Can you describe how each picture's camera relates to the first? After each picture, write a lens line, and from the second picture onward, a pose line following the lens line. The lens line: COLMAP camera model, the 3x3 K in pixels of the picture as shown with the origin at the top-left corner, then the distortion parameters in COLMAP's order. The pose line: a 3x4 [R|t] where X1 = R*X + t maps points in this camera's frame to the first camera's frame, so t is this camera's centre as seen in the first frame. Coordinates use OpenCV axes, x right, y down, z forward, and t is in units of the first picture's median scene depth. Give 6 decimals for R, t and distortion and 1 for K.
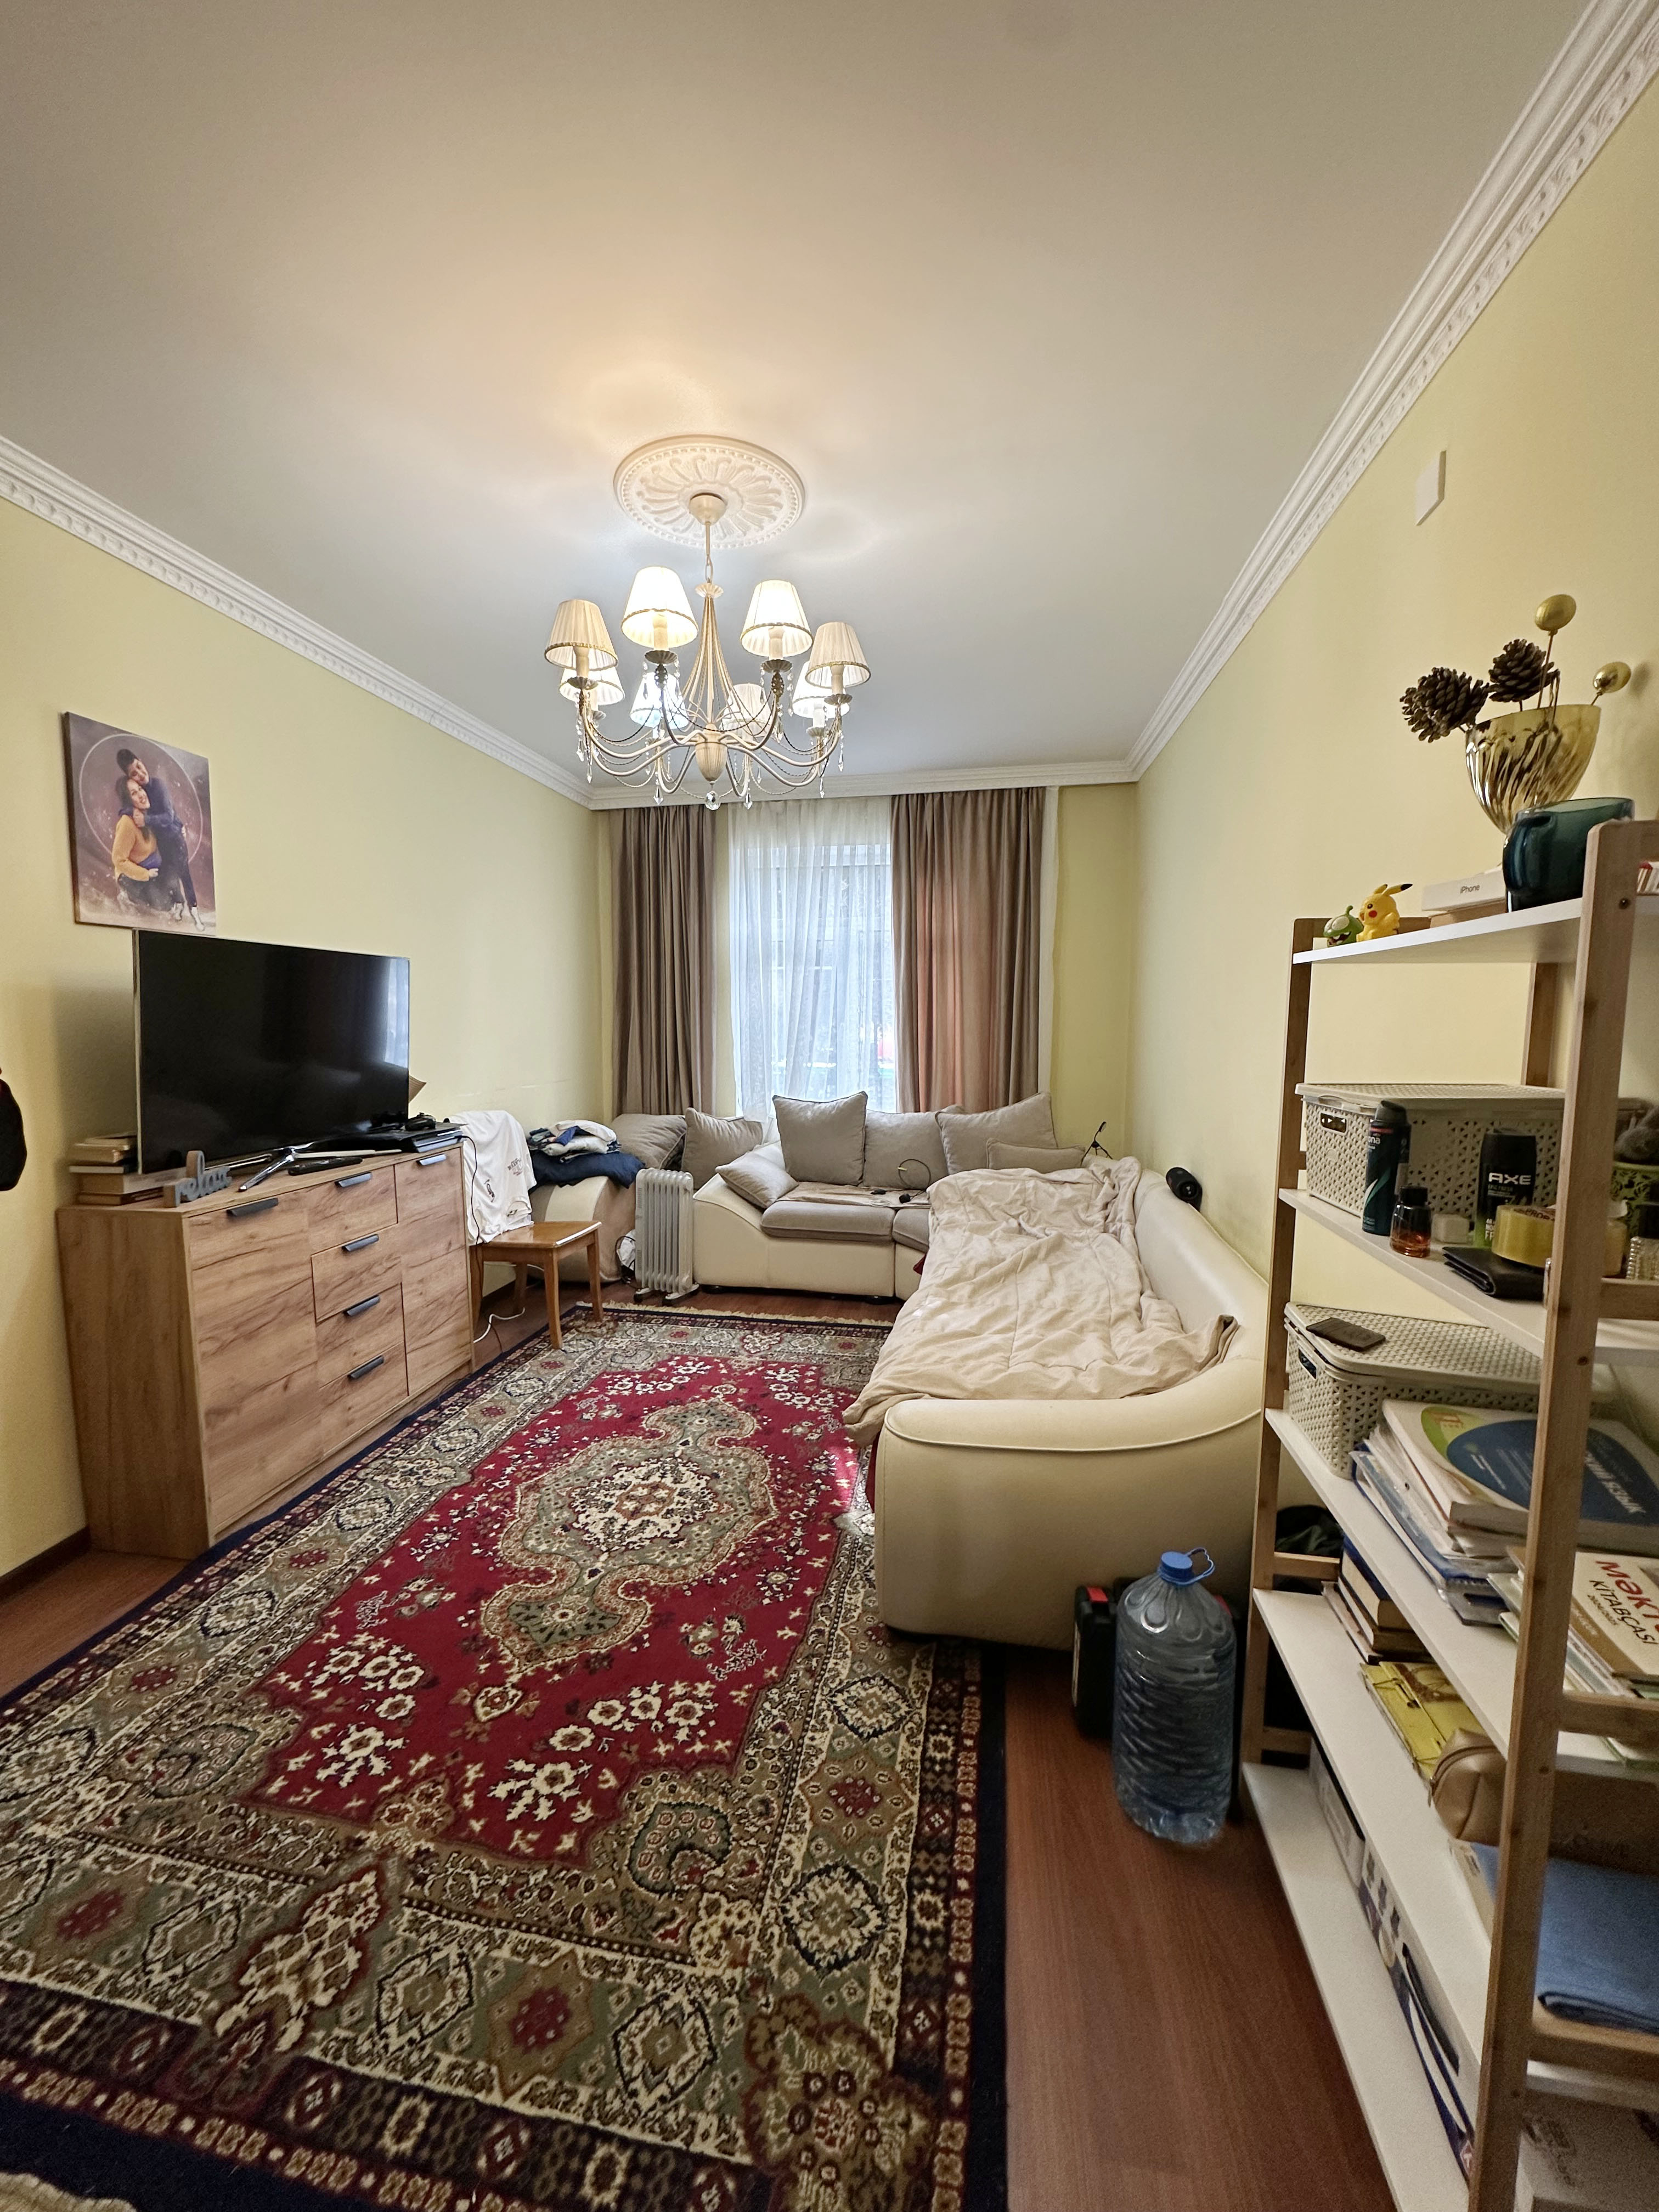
lens RADIAL K [[871.5, 0, 829.5], [0, 871.5, 1106.0], [0, 0, 1]] dist [-0.001286, -0.000066]
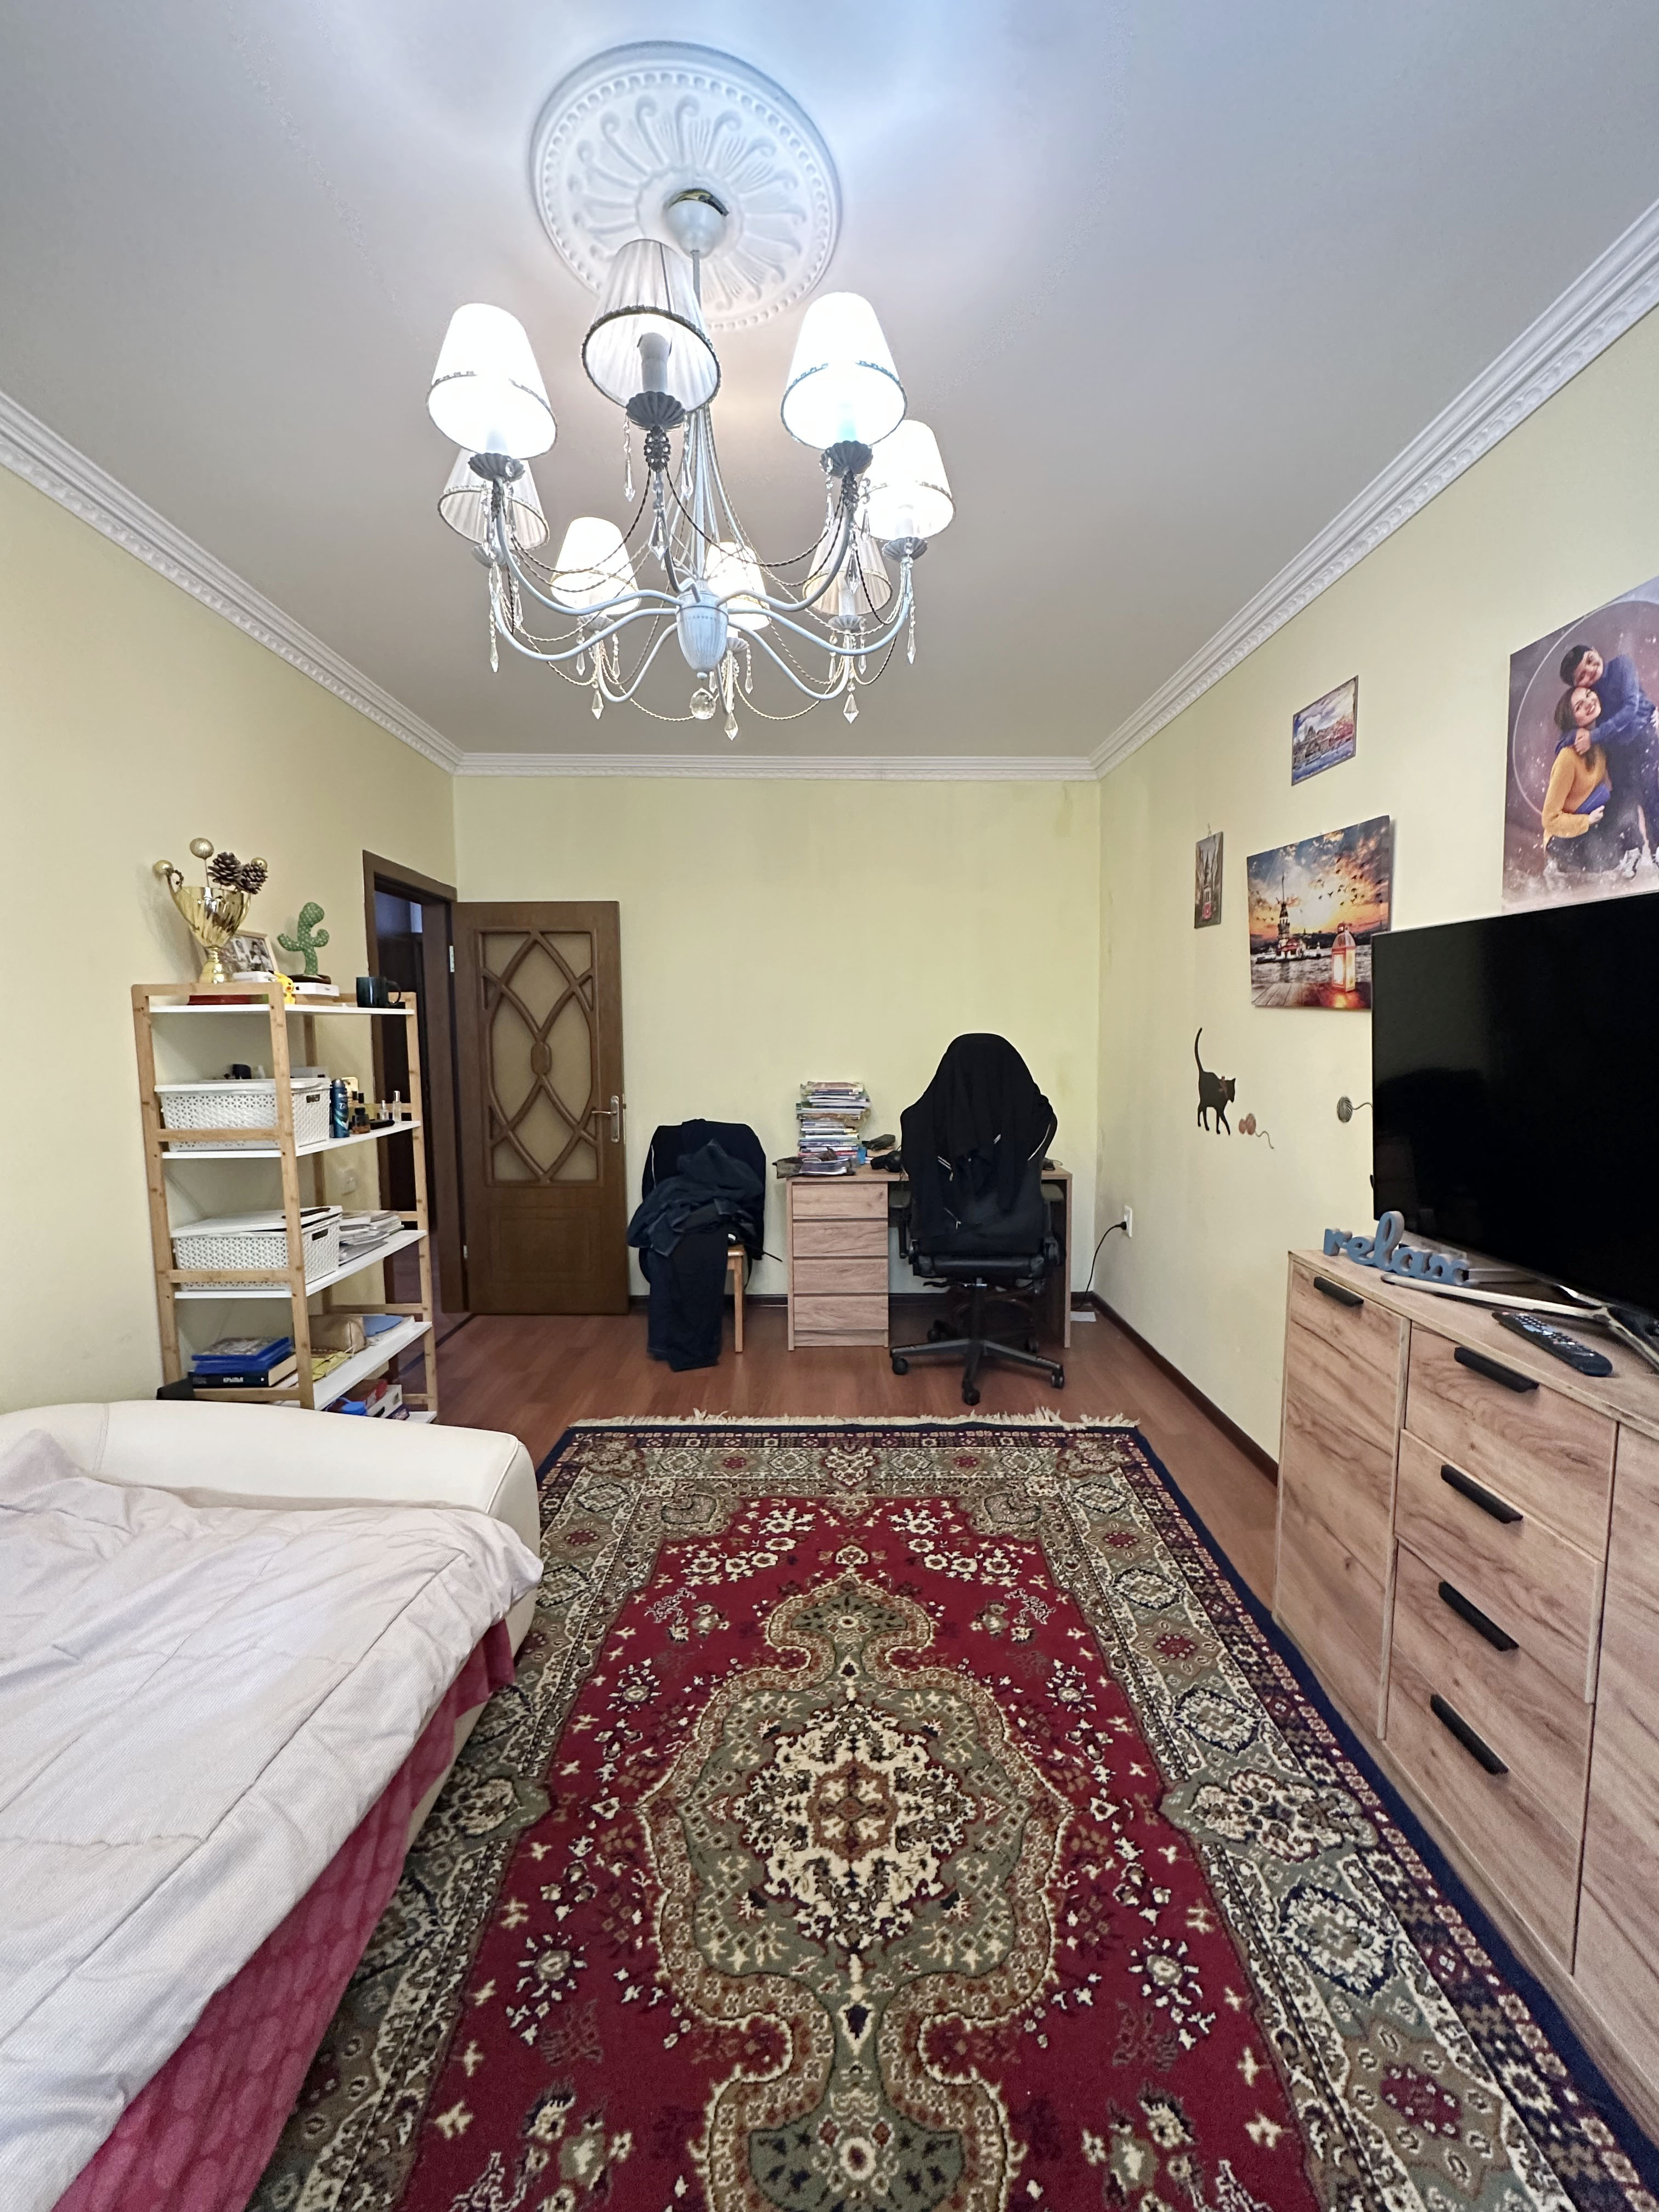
lens RADIAL K [[871.5, 0, 829.5], [0, 871.5, 1106.0], [0, 0, 1]] dist [-0.001286, -0.000066]
pose [[-0.985269, 0.023698, -0.169361, -0.109887], [-0.009539, 0.981195, 0.192786, -0.185423], [0.170745, 0.191561, -0.966515, 1.653104]]
